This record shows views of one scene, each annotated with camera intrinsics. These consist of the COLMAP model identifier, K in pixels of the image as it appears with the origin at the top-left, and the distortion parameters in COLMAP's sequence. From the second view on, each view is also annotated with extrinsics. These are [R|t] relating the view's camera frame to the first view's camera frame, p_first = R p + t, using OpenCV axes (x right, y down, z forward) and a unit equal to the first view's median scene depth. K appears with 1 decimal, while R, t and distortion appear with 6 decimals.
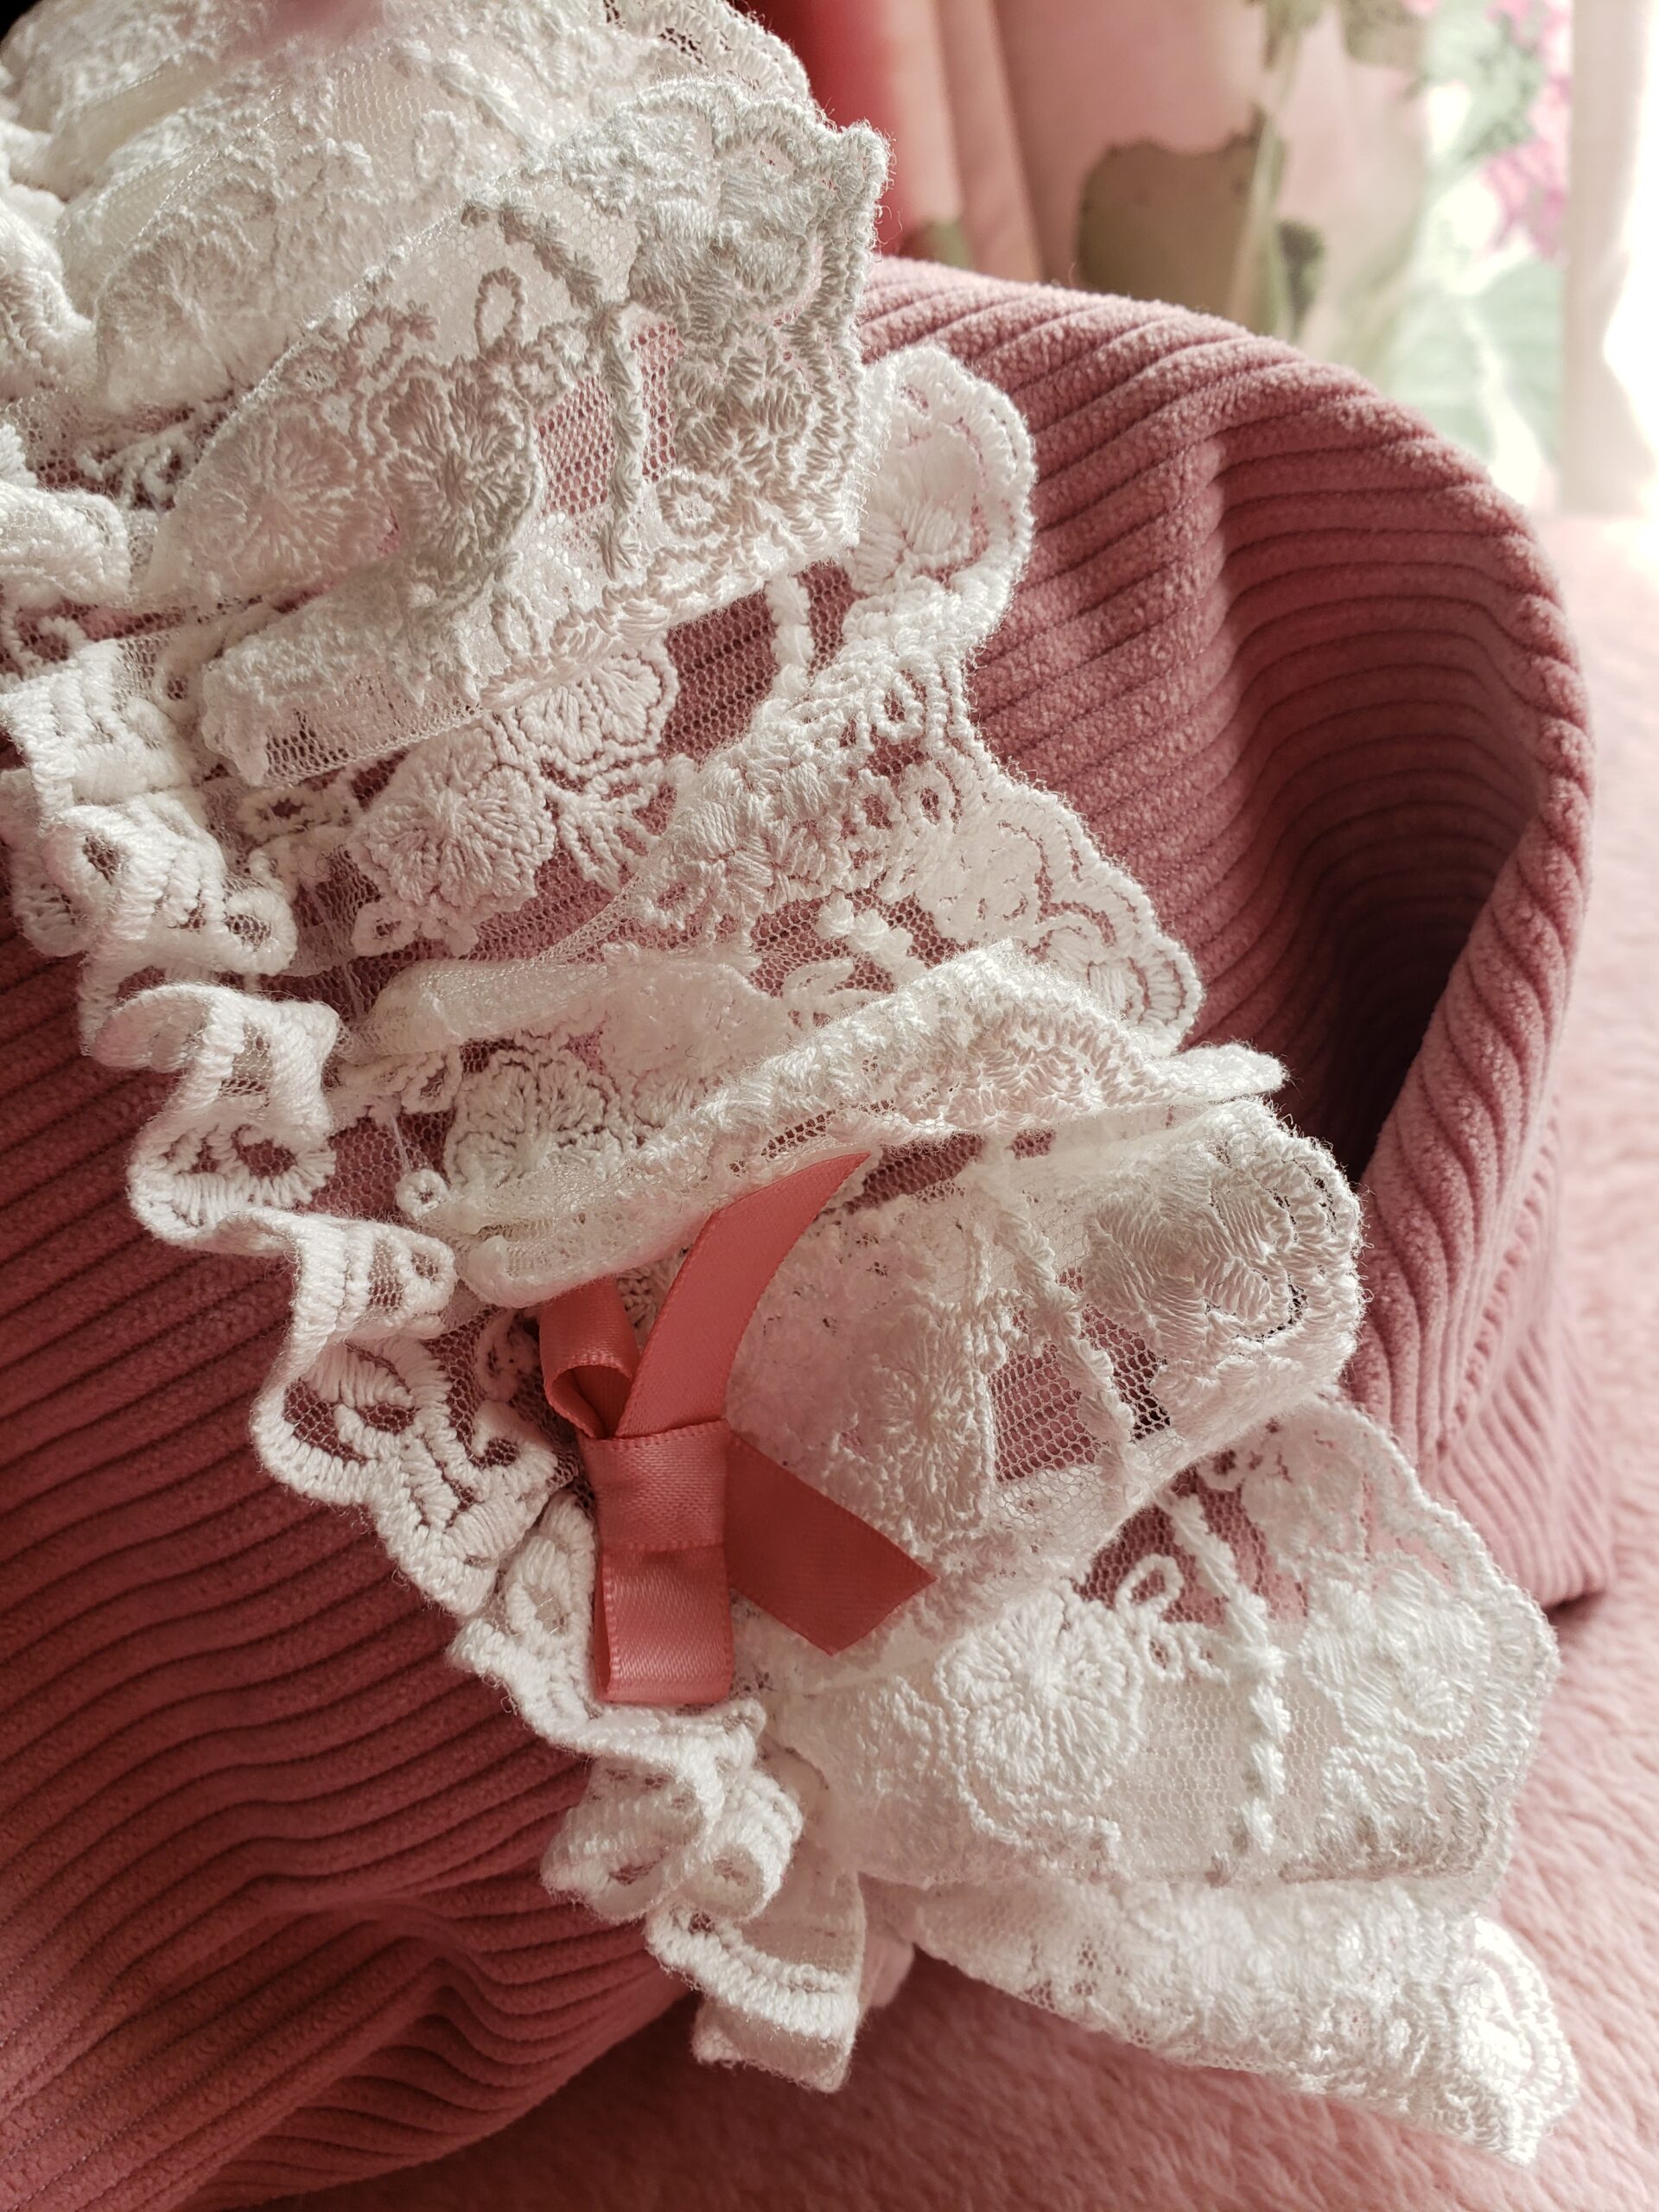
lens RADIAL K [[1698.5, 0, 829.5], [0, 1698.5, 1106.0], [0, 0, 1]] dist [-0.005054, 0.002779]
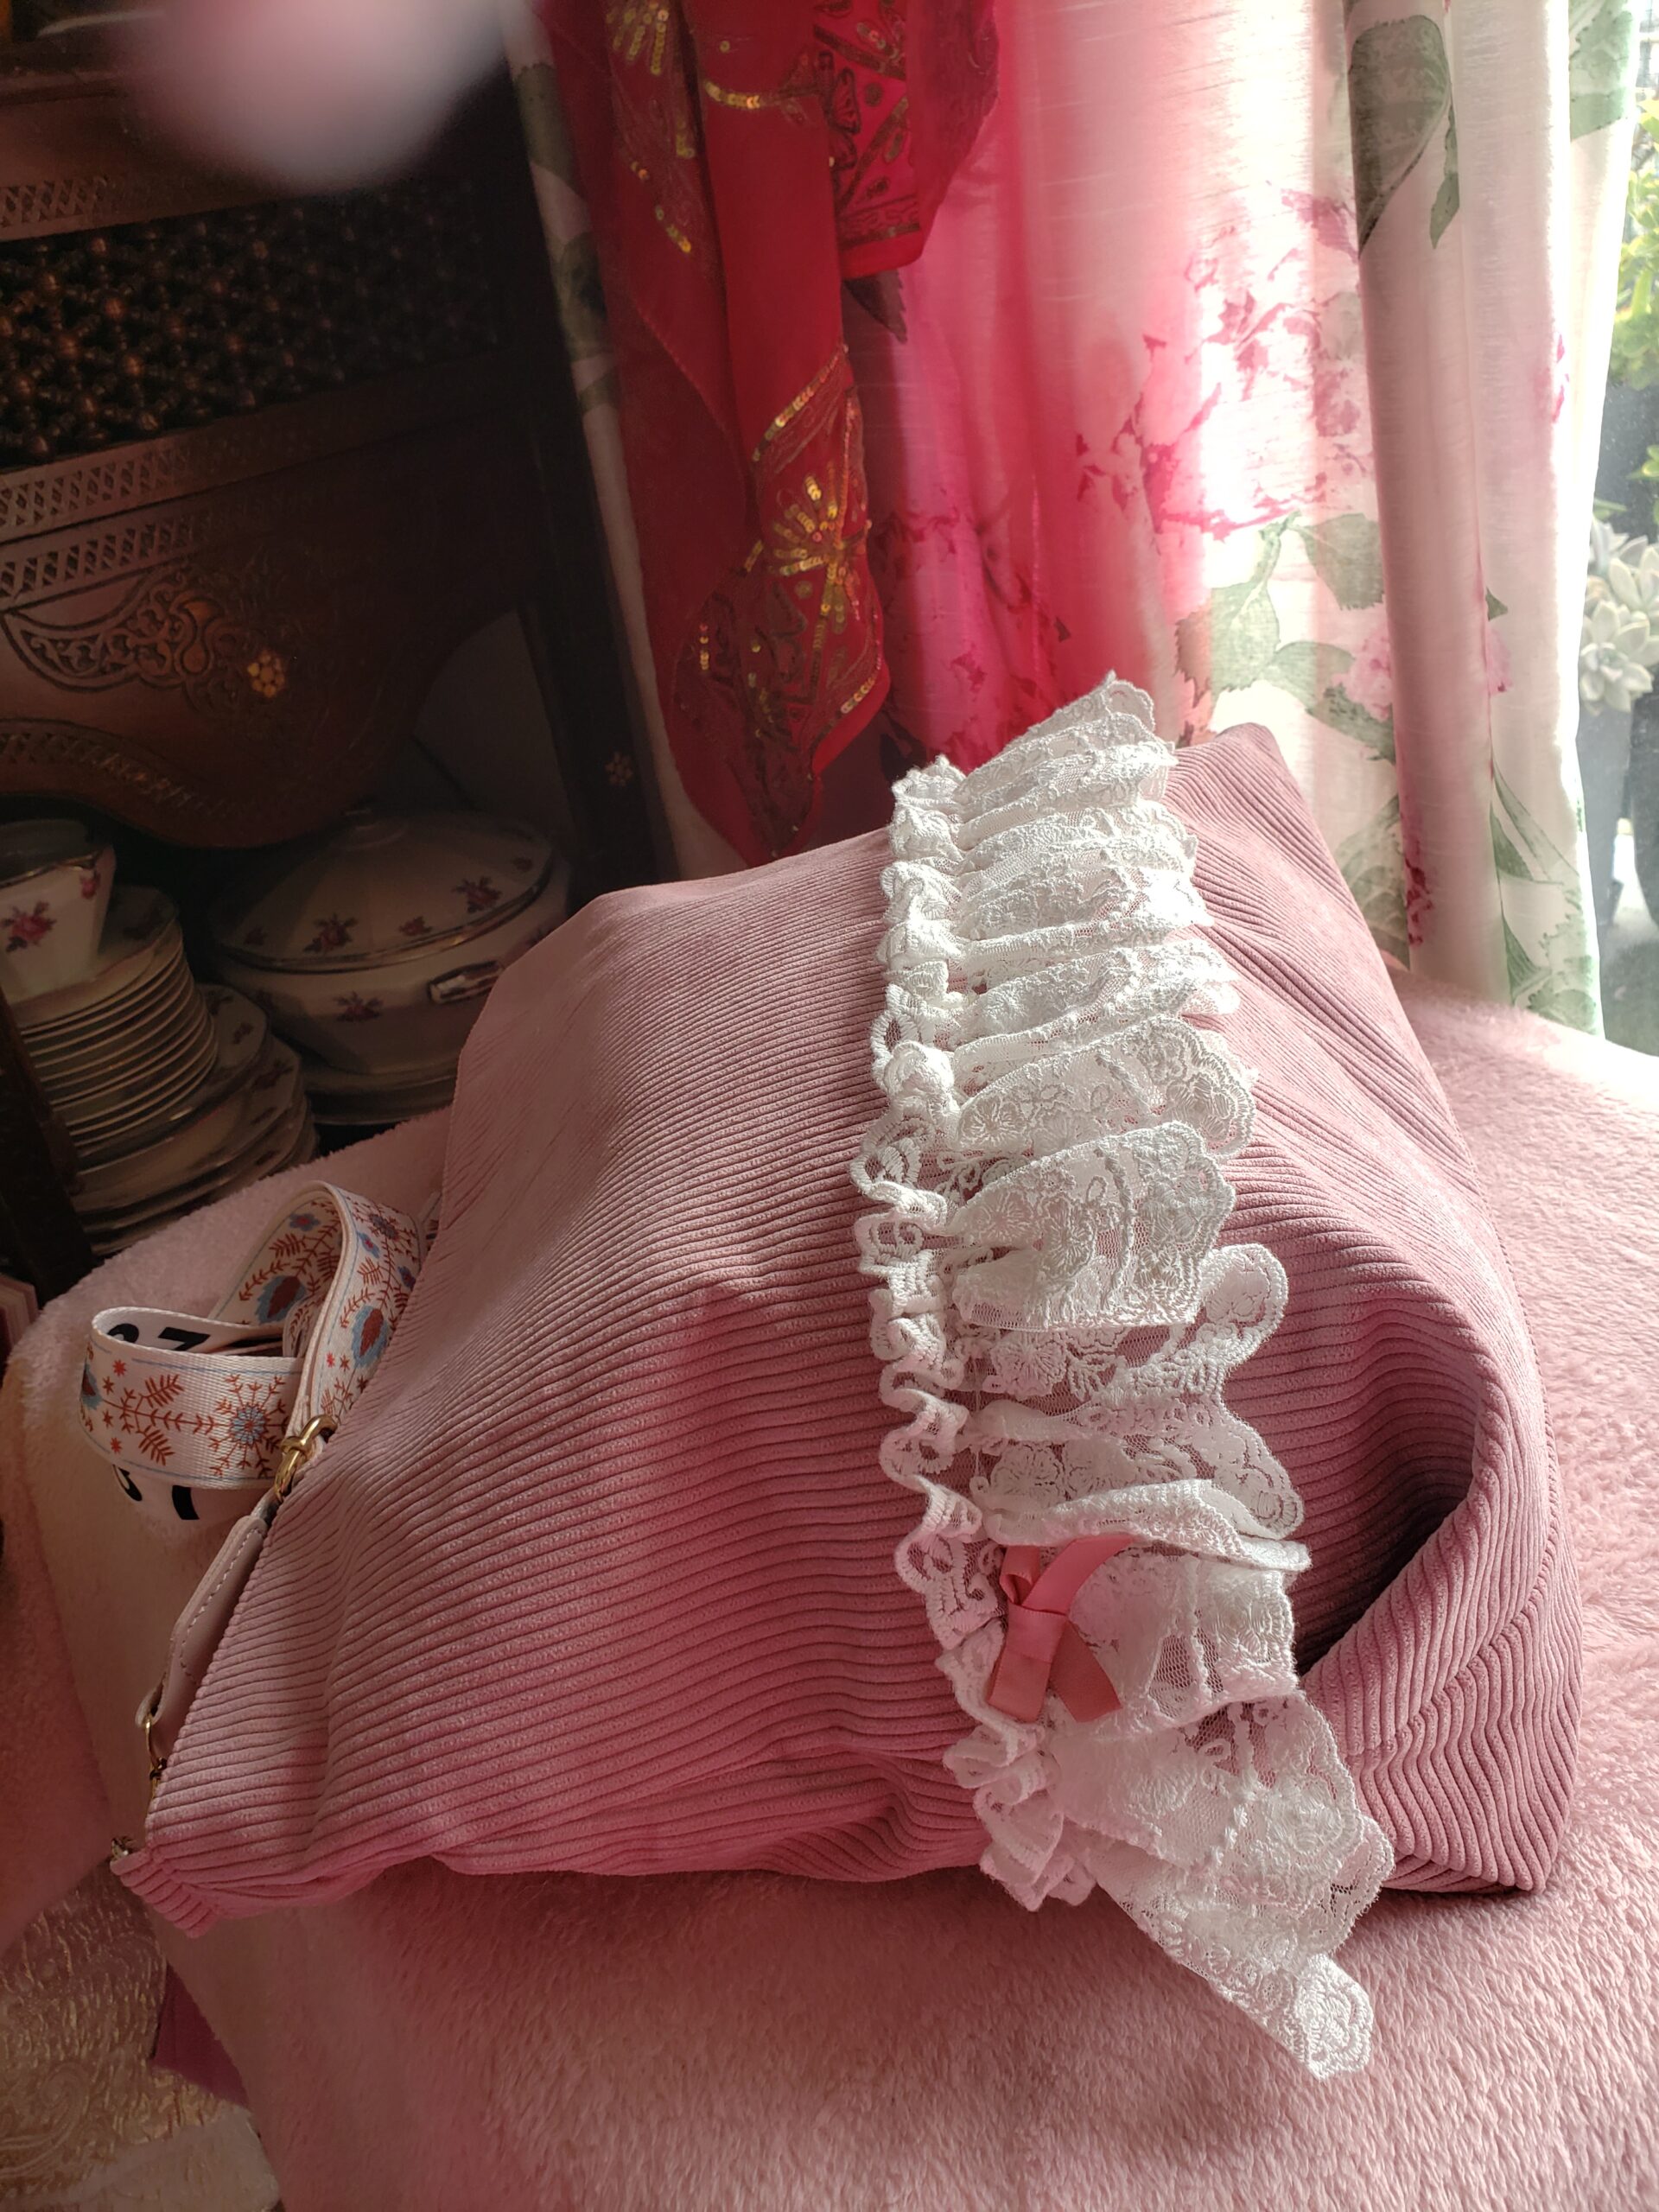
lens RADIAL K [[1625.9, 0, 829.5], [0, 1625.9, 1106.0], [0, 0, 1]] dist [0.011077, 0.001408]
pose [[0.891734, 0.260226, -0.370261, 0.337901], [-0.291535, 0.956084, -0.030179, -0.376515], [0.346147, 0.134855, 0.928438, -1.519842]]
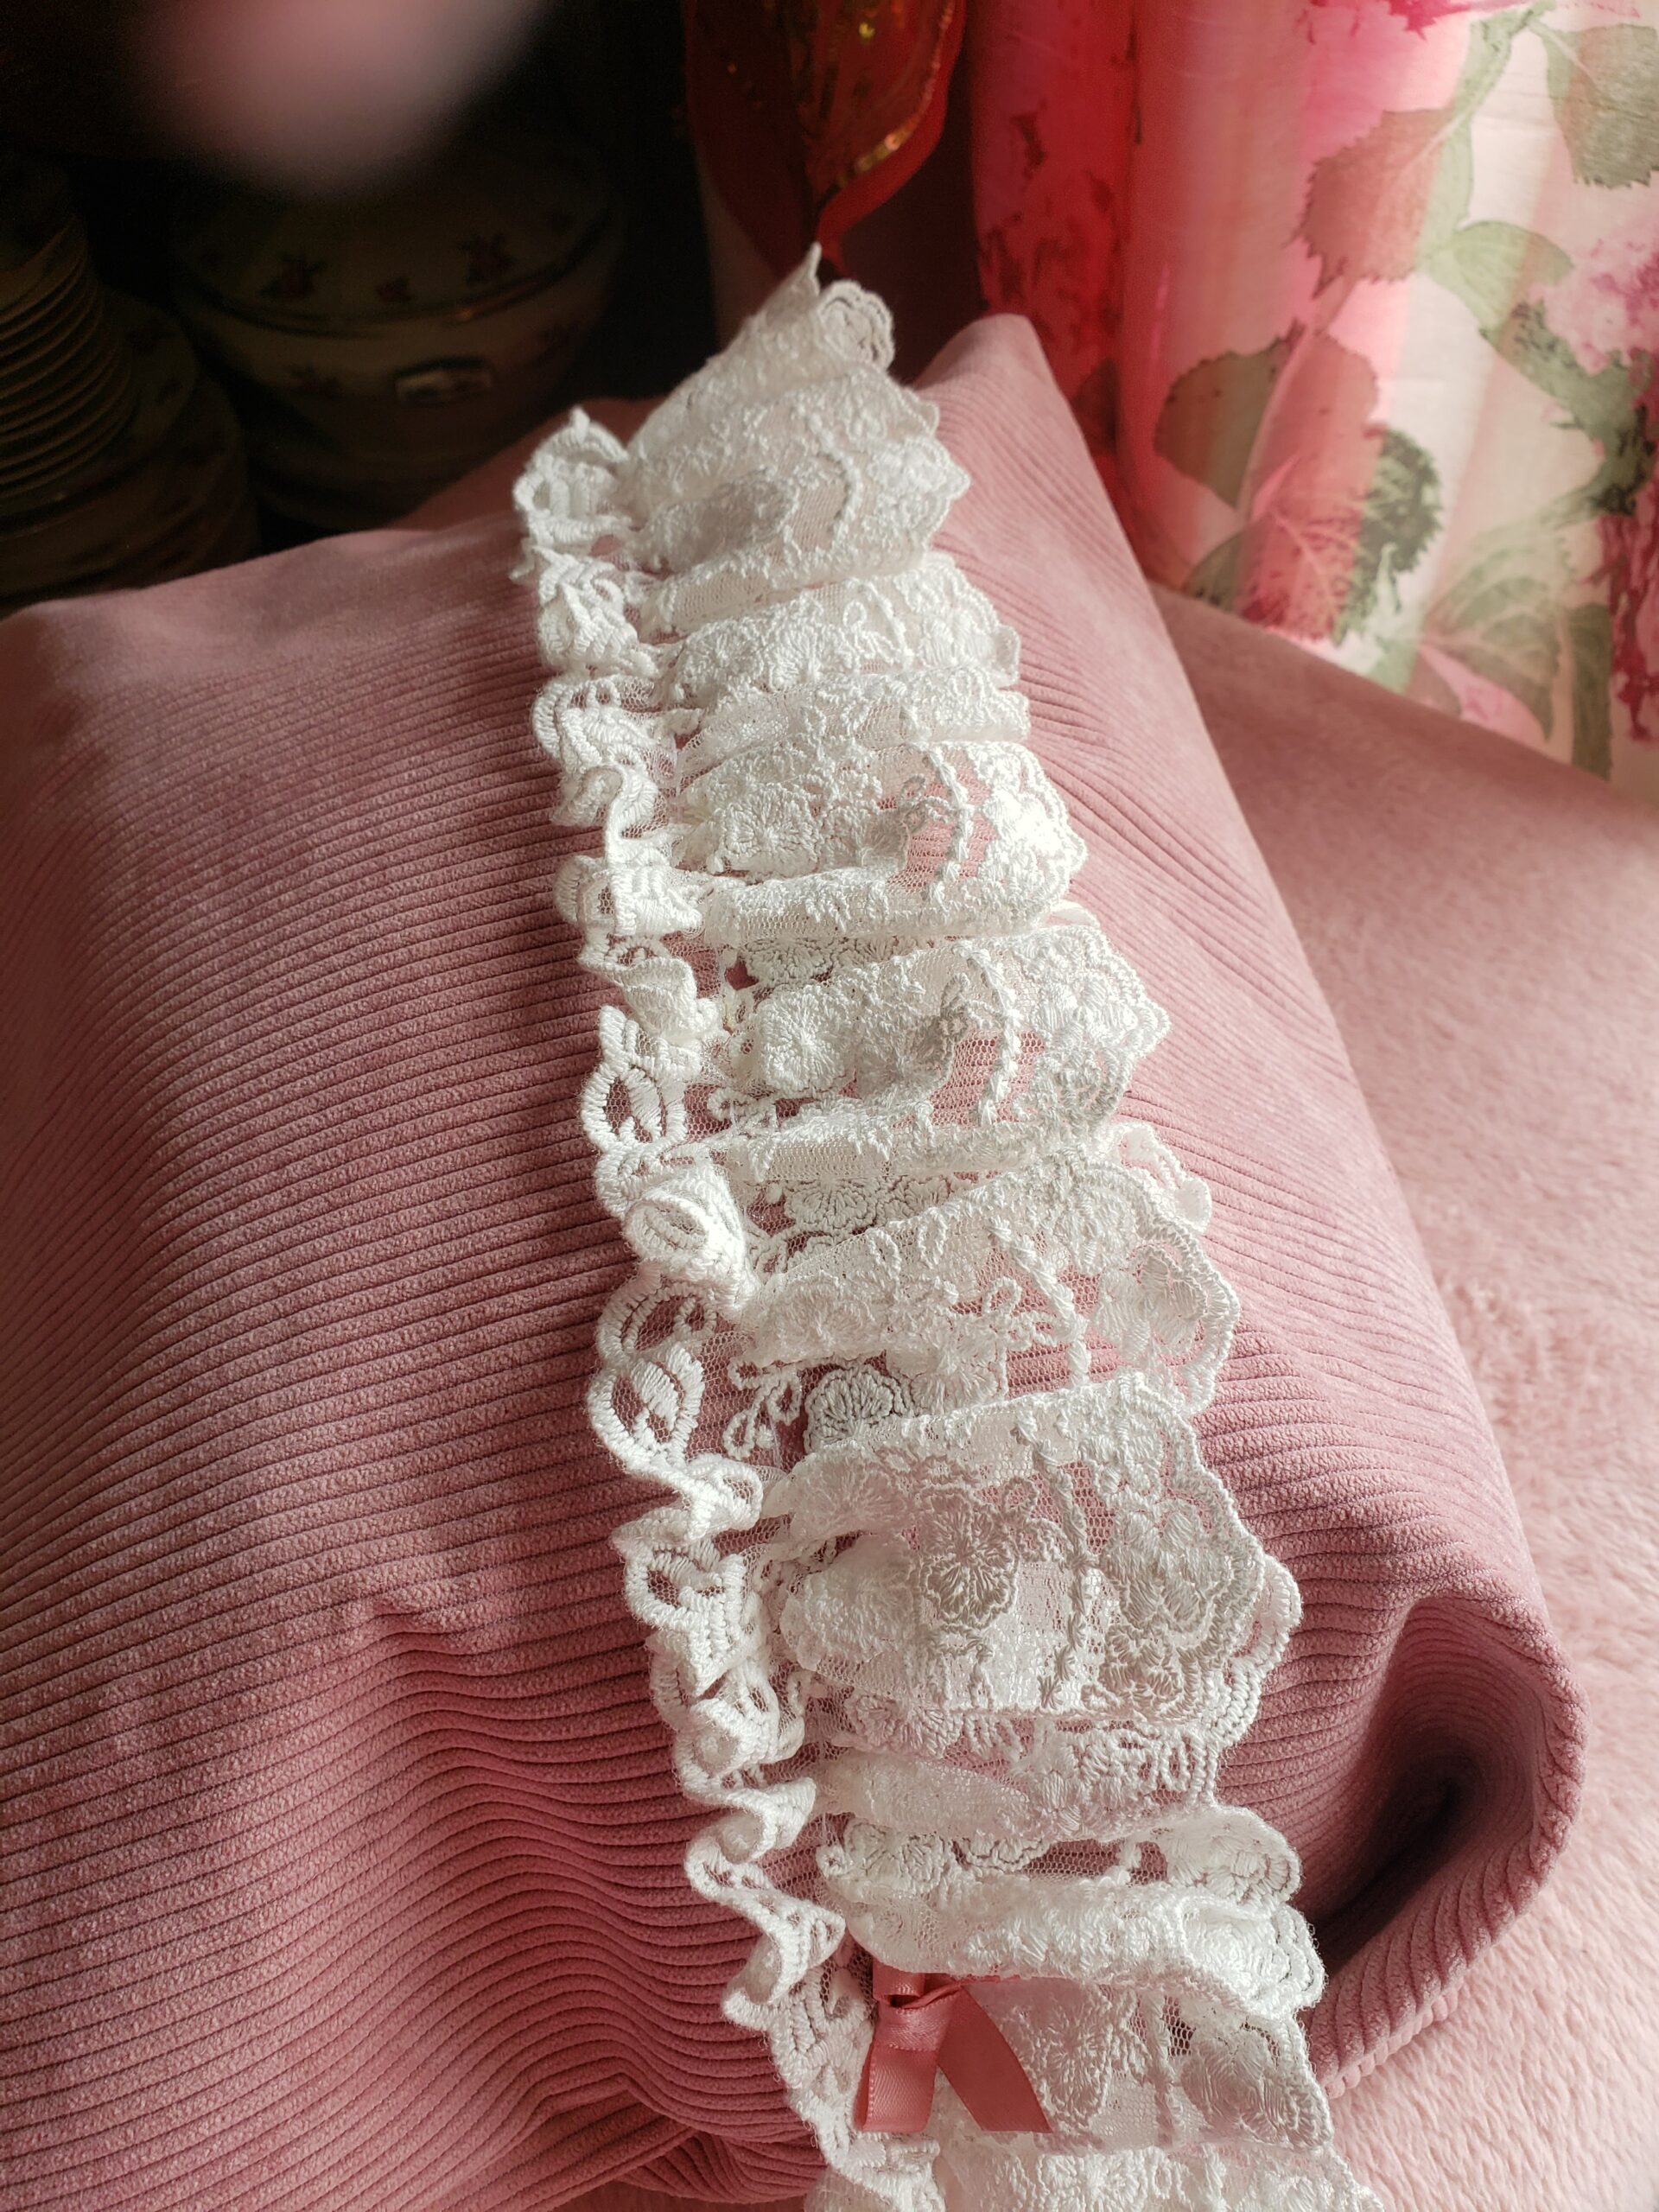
lens RADIAL K [[1698.5, 0, 829.5], [0, 1698.5, 1106.0], [0, 0, 1]] dist [-0.005054, 0.002779]
pose [[0.963292, 0.266591, -0.031589, -0.408732], [-0.252298, 0.939231, 0.232791, -1.130016], [0.091729, -0.216276, 0.972014, -0.556959]]
